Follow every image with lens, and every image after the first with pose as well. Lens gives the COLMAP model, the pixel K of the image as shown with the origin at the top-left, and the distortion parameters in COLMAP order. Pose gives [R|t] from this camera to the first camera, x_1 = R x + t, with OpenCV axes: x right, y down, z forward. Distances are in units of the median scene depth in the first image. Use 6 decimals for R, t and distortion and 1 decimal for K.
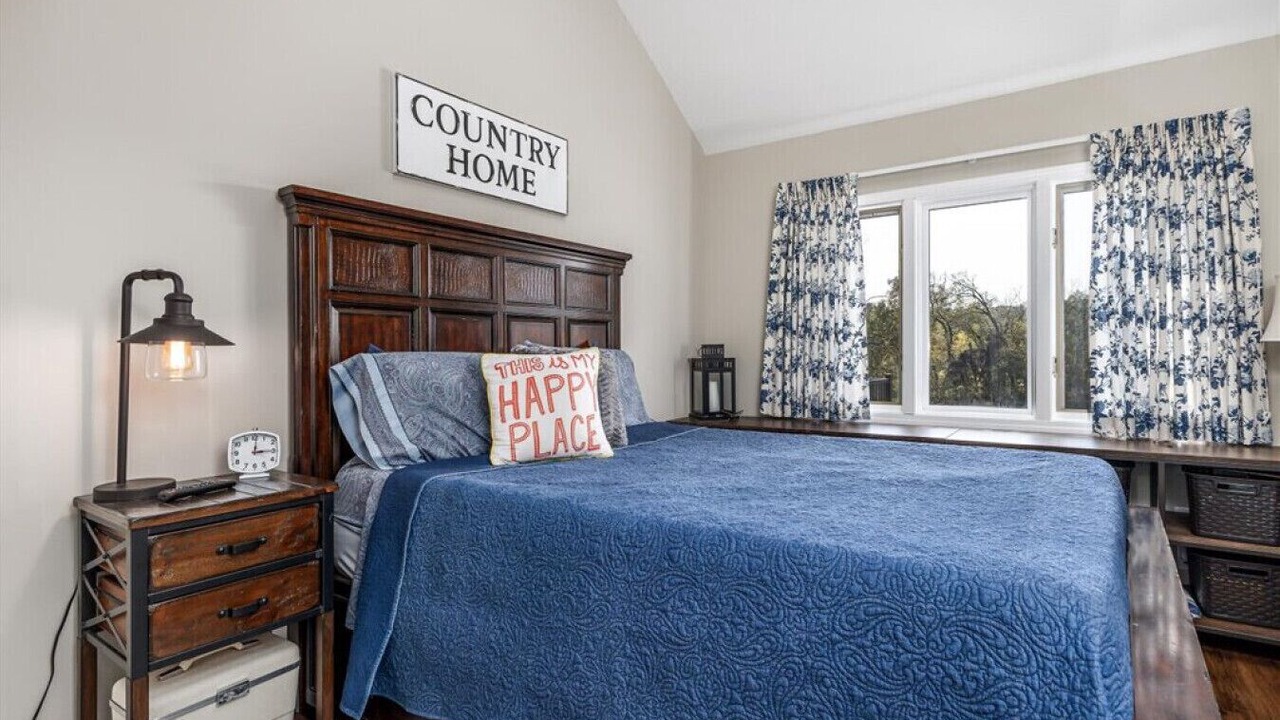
lens RADIAL K [[653.0, 0, 641.5], [0, 653.0, 355.4], [0, 0, 1]] dist [0.000323, 0.000083]
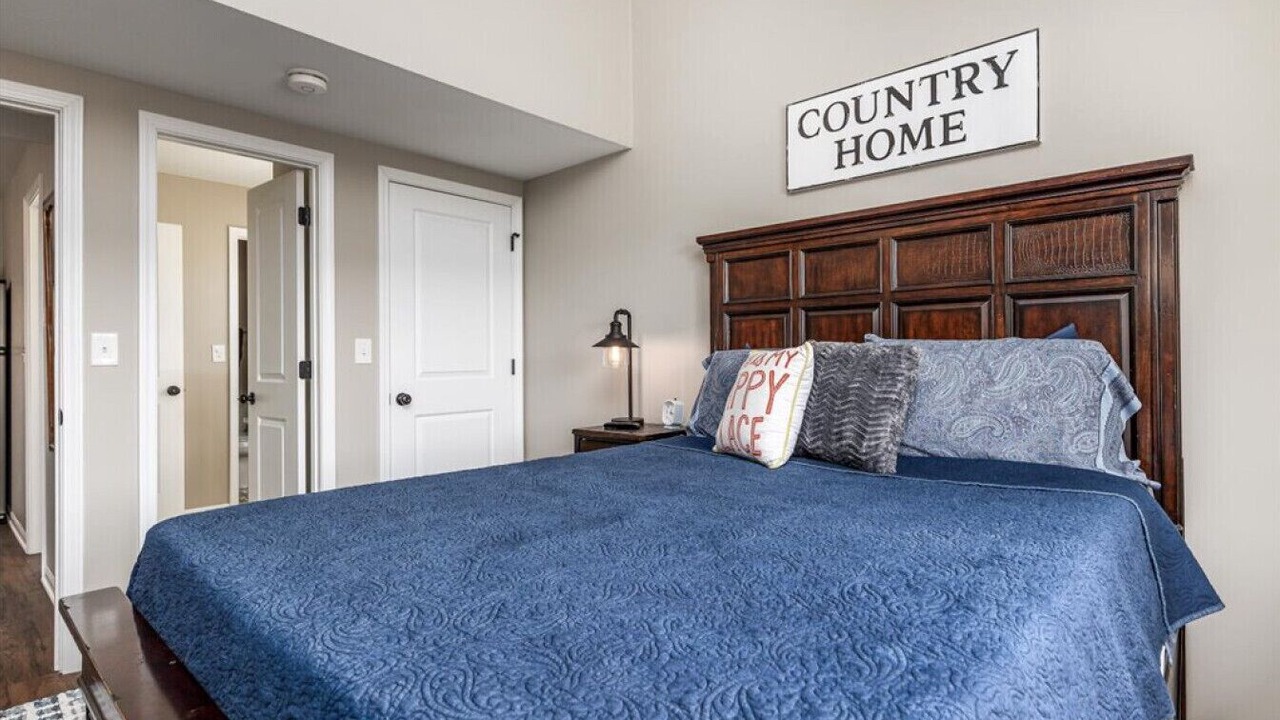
lens RADIAL K [[578.0, 0, 642.5], [0, 578.0, 360.2], [0, 0, 1]] dist [0.000122, 0.000015]
pose [[-0.069524, 0.008522, -0.997544, 0.580724], [0.009628, 0.999923, 0.007871, 0.004187], [0.997534, -0.009057, -0.069601, 0.715003]]
